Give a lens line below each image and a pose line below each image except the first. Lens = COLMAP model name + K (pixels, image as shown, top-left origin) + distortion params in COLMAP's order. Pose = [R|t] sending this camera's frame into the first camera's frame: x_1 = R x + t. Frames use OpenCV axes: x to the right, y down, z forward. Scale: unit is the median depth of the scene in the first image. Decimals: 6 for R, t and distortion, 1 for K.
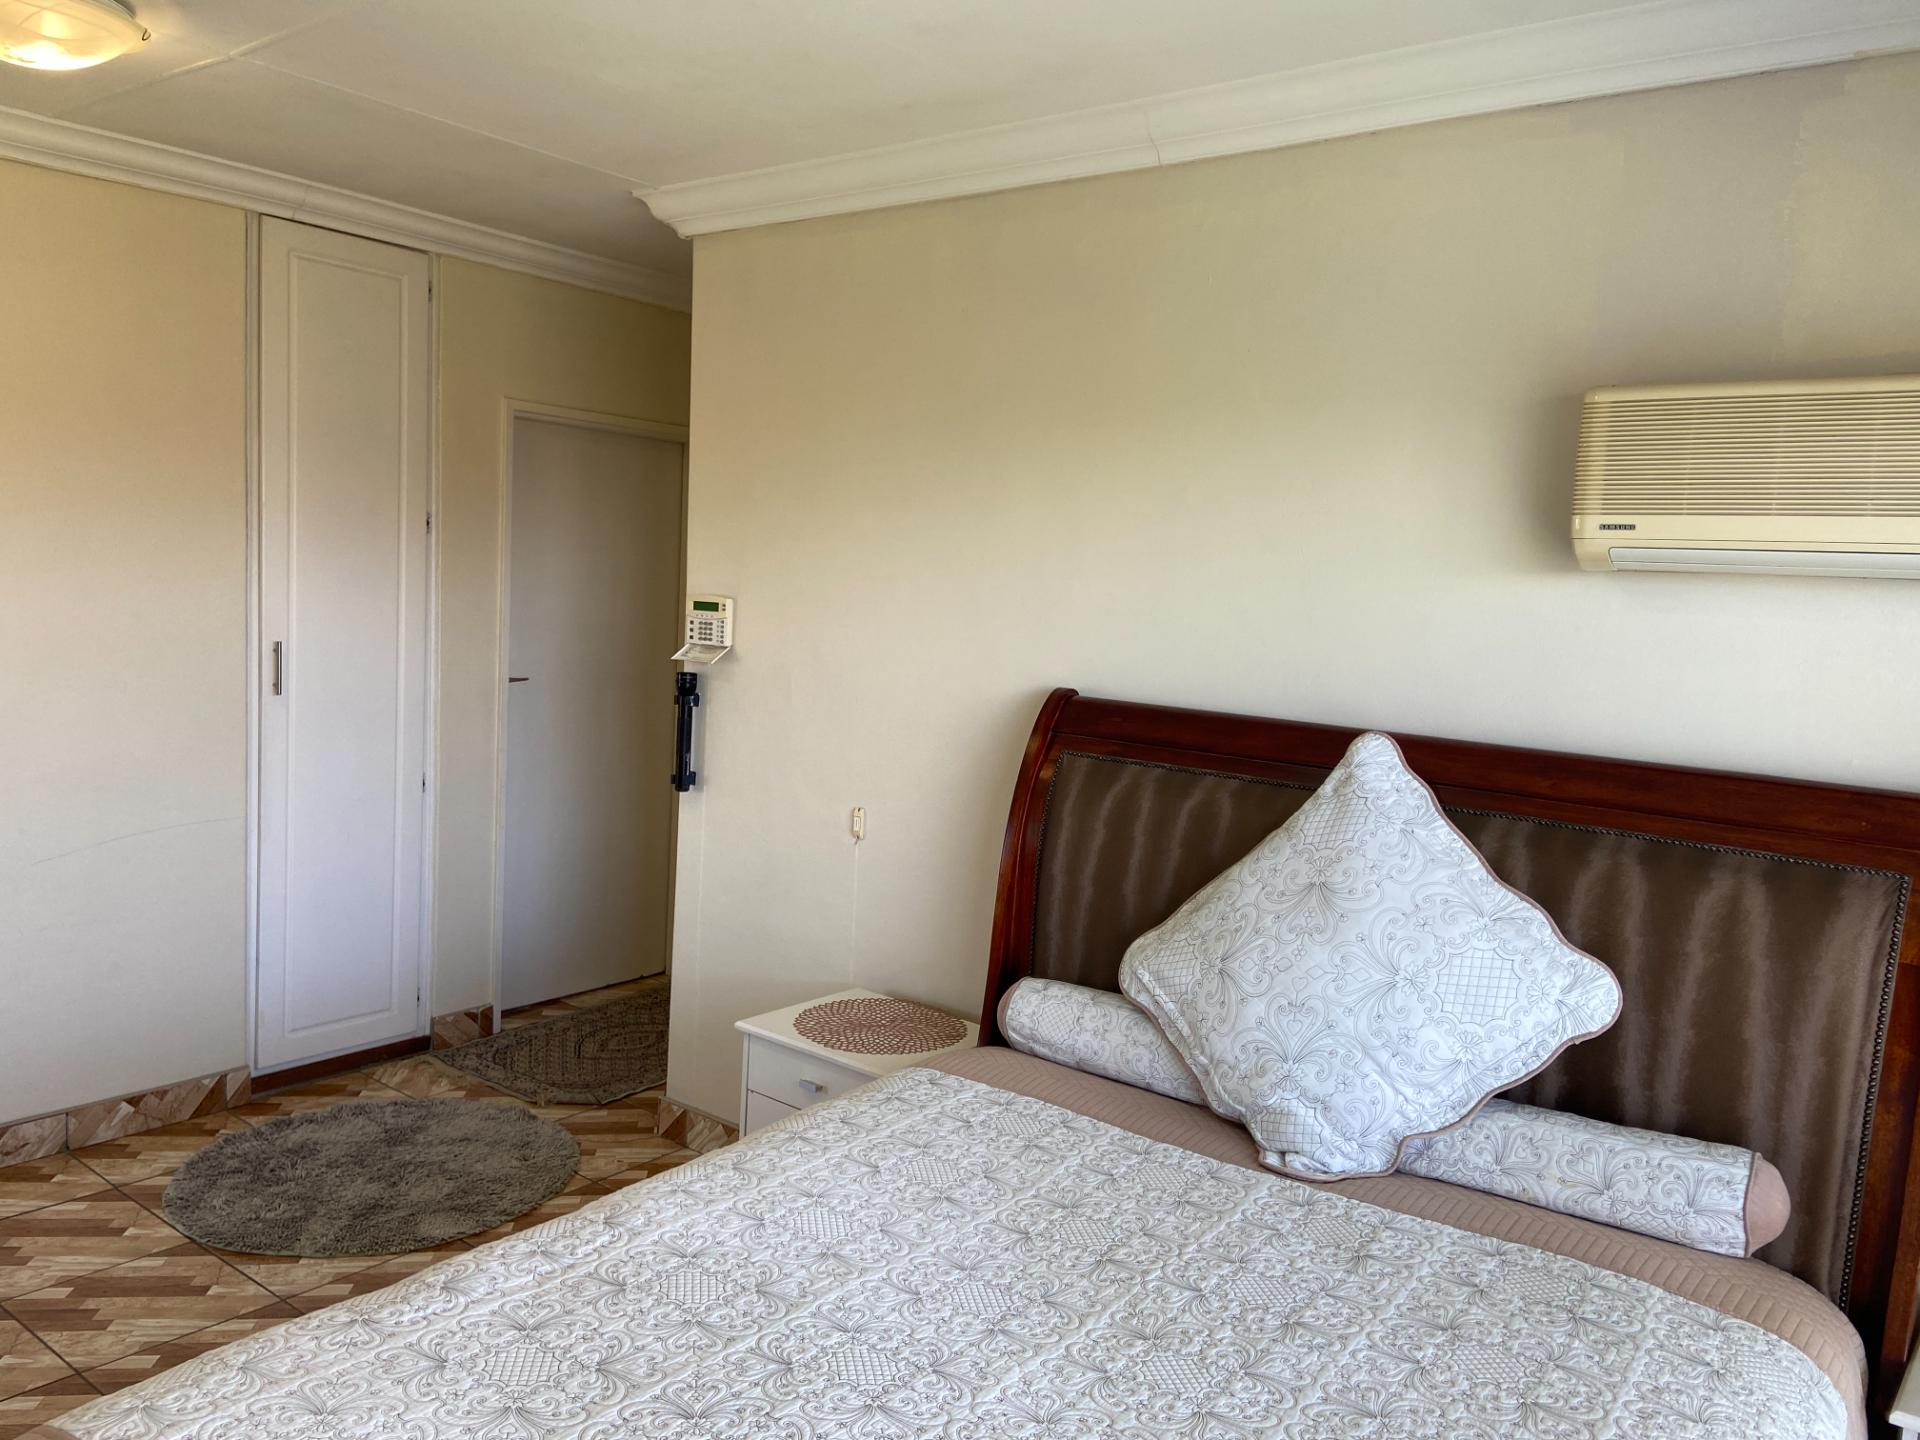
lens RADIAL K [[1430.7, 0, 955.7], [0, 1430.7, 732.5], [0, 0, 1]] dist [0.110109, -0.132559]
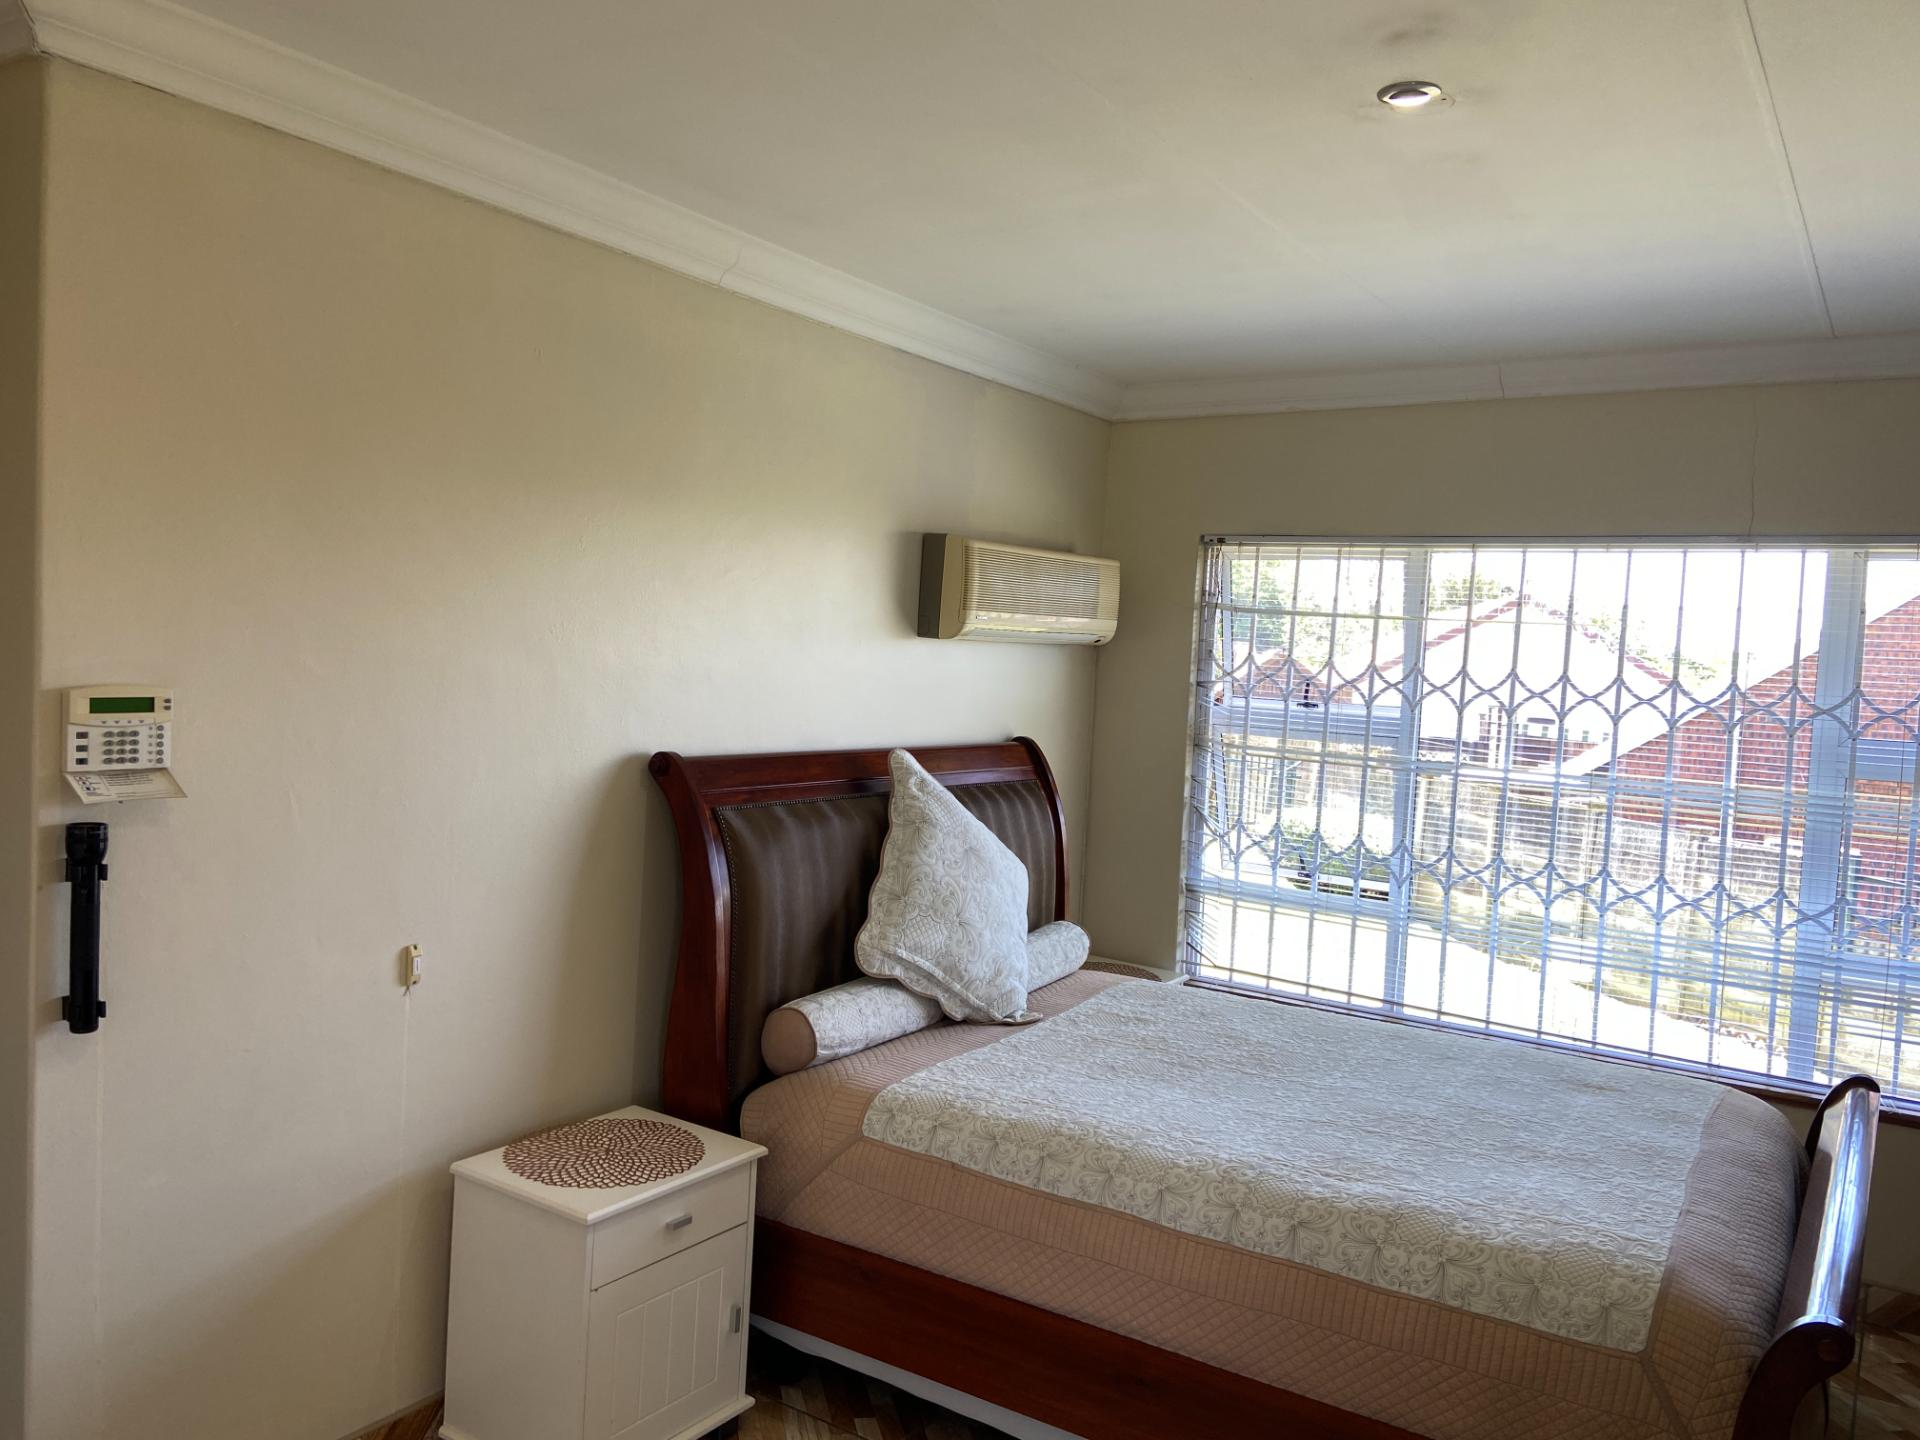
lens RADIAL K [[1430.7, 0, 955.6], [0, 1430.7, 717.2], [0, 0, 1]] dist [0.110109, -0.132559]
pose [[-0.078691, -0.105421, 0.991309, -0.903657], [0.055849, 0.992365, 0.109966, -0.147575], [-0.995333, 0.064017, -0.072203, 0.800963]]
